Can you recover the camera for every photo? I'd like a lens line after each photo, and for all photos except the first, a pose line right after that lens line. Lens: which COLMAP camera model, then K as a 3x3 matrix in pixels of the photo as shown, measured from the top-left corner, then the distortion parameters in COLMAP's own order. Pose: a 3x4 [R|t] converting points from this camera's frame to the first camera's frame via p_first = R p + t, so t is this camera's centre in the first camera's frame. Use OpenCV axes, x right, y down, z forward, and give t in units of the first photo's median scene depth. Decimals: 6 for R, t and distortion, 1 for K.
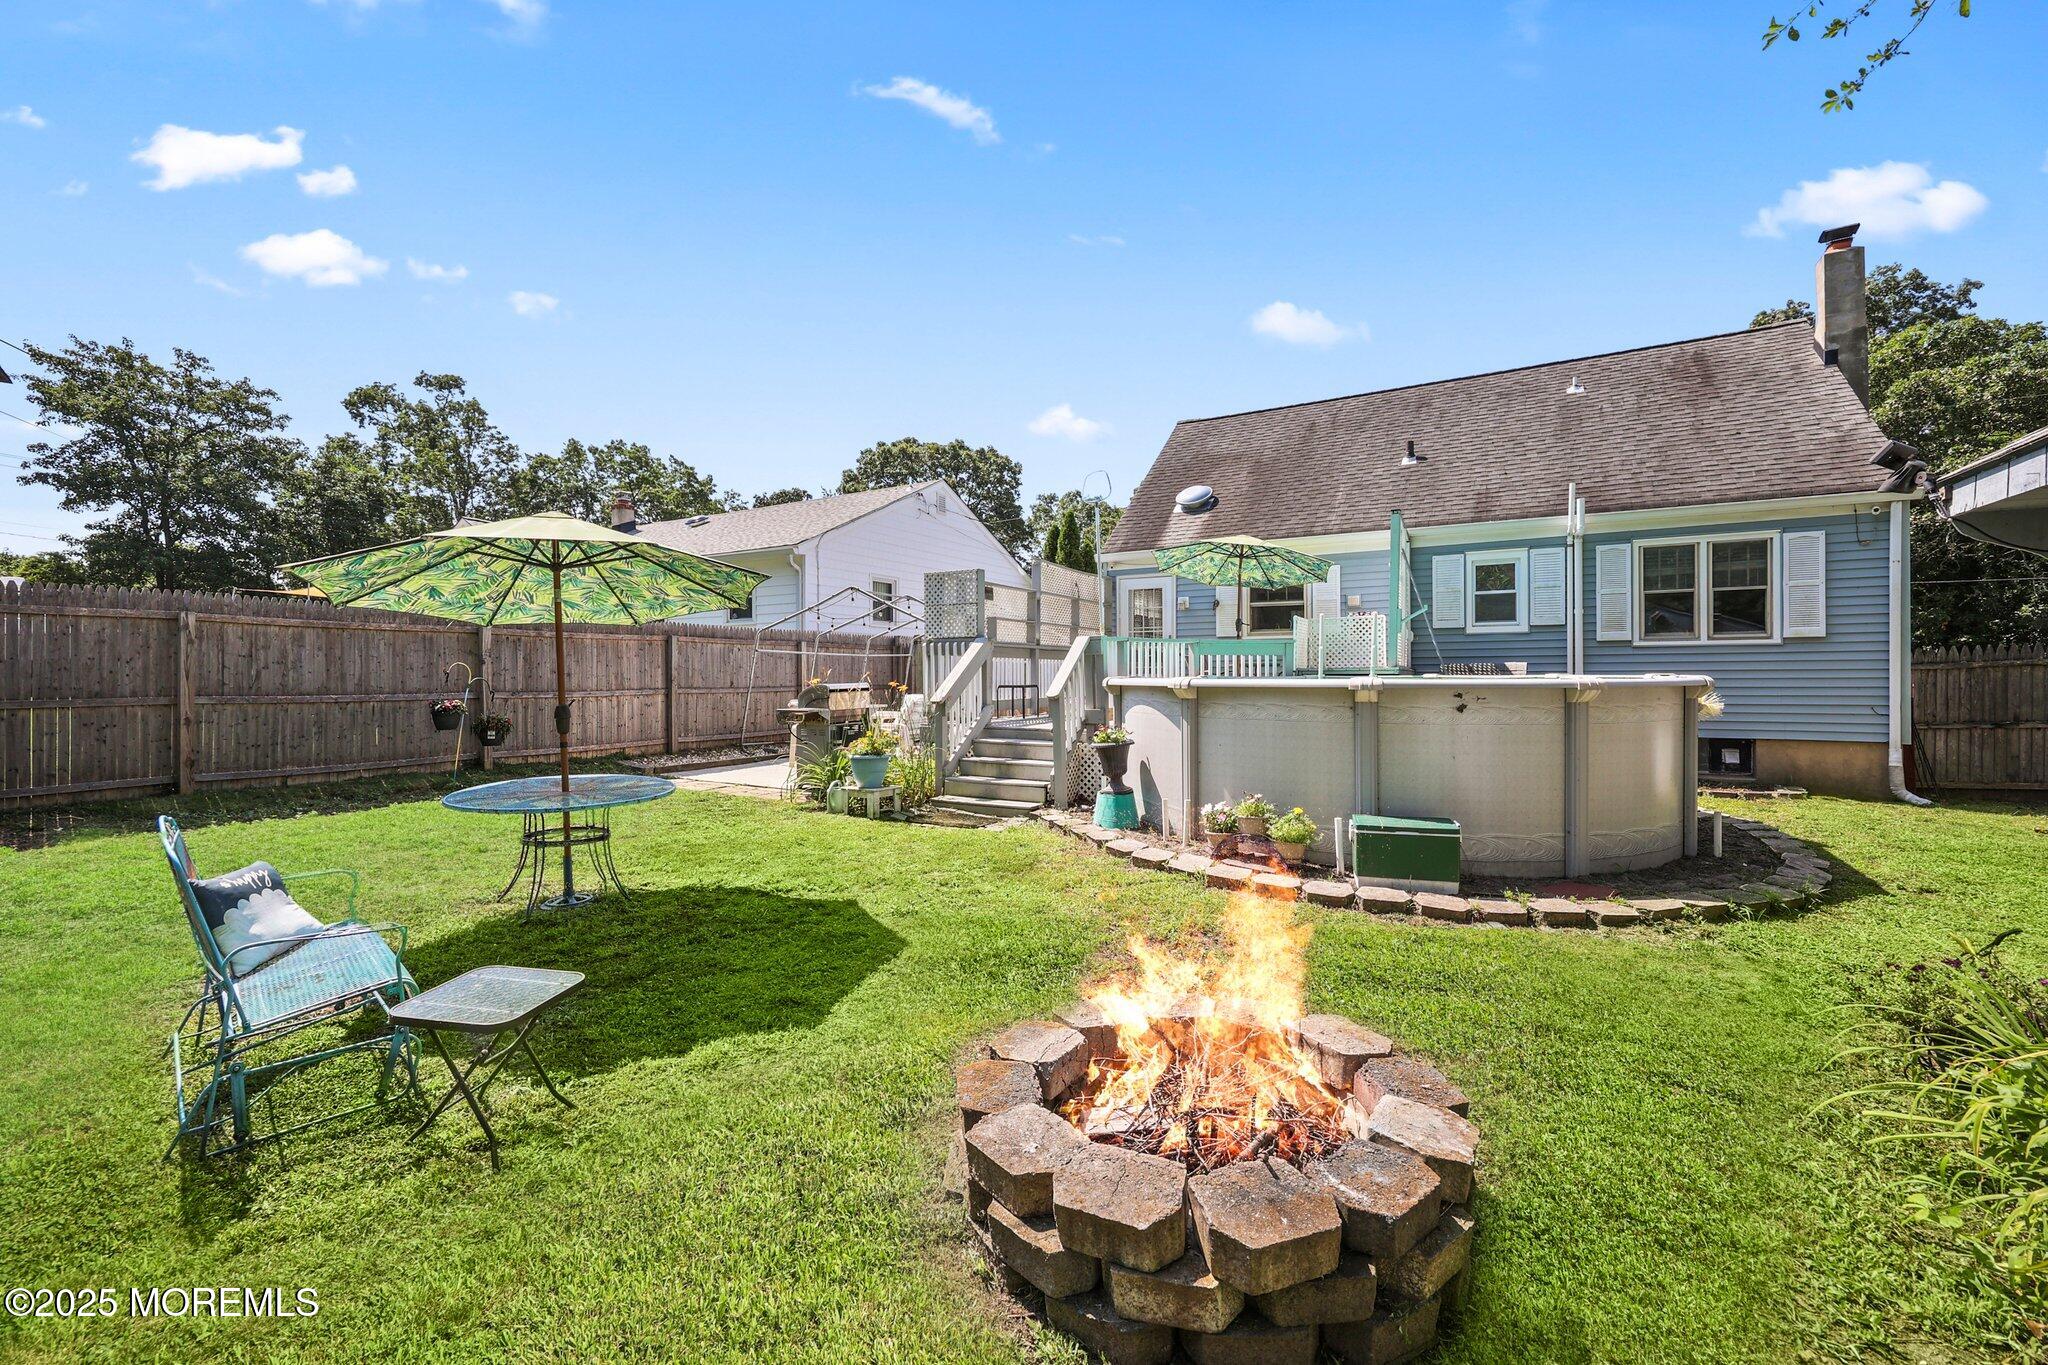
lens RADIAL K [[809.9, 0, 1032.1], [0, 809.9, 673.8], [0, 0, 1]] dist [-0.000121, -0.000023]
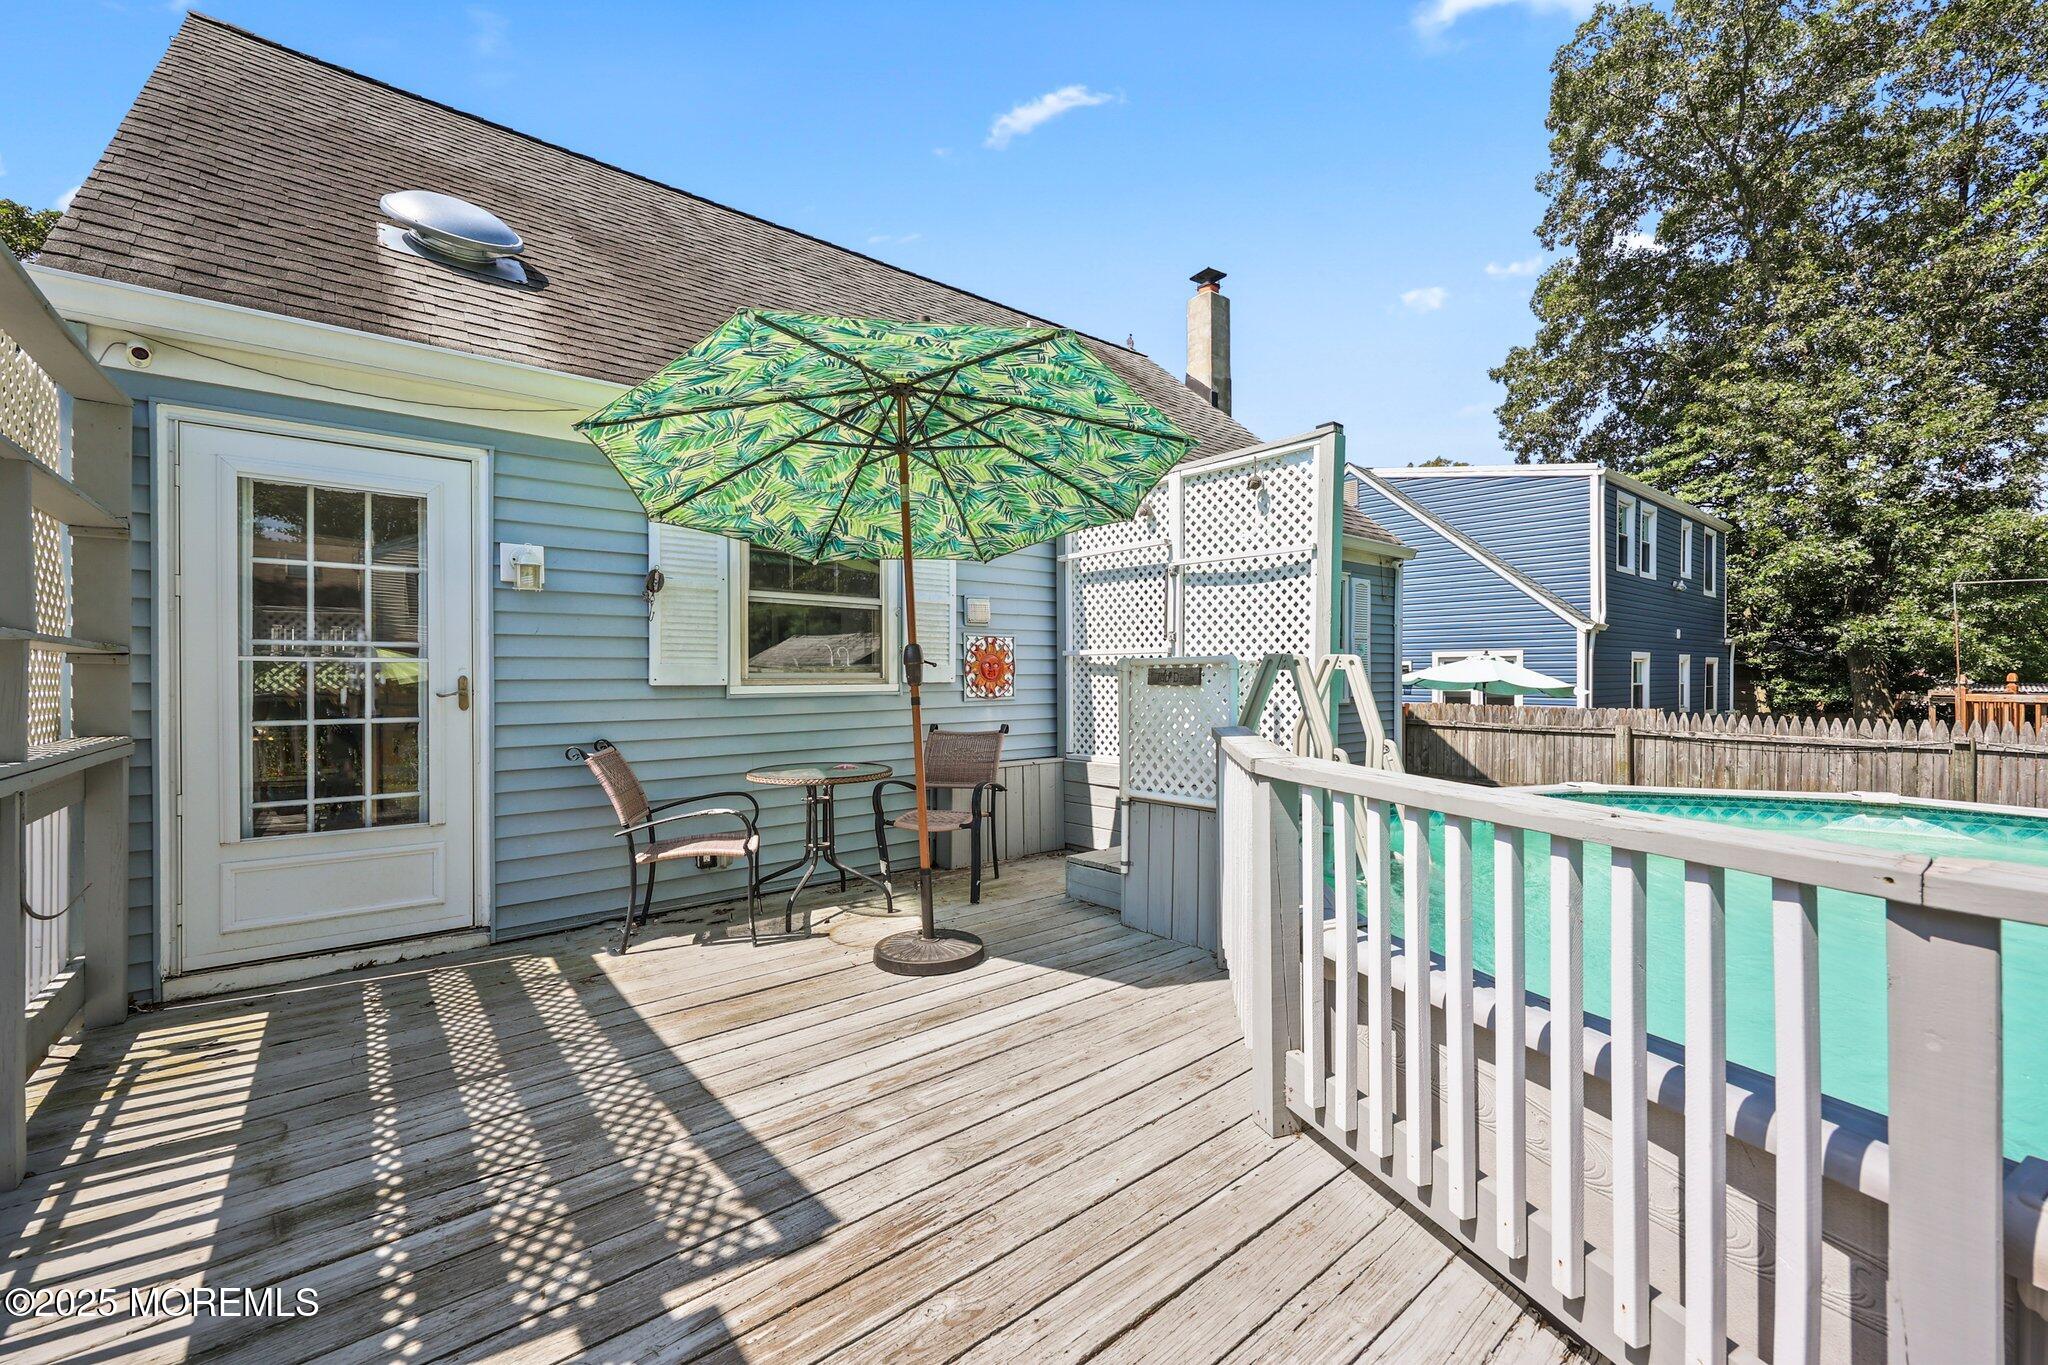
lens RADIAL K [[825.0, 0, 1023.6], [0, 825.0, 678.6], [0, 0, 1]] dist [-0.001074, 0.000085]
pose [[0.345018, -0.002396, 0.938593, -0.029392], [0.002671, 0.999995, 0.001571, -0.062003], [-0.938592, 0.001965, 0.345023, 0.952148]]
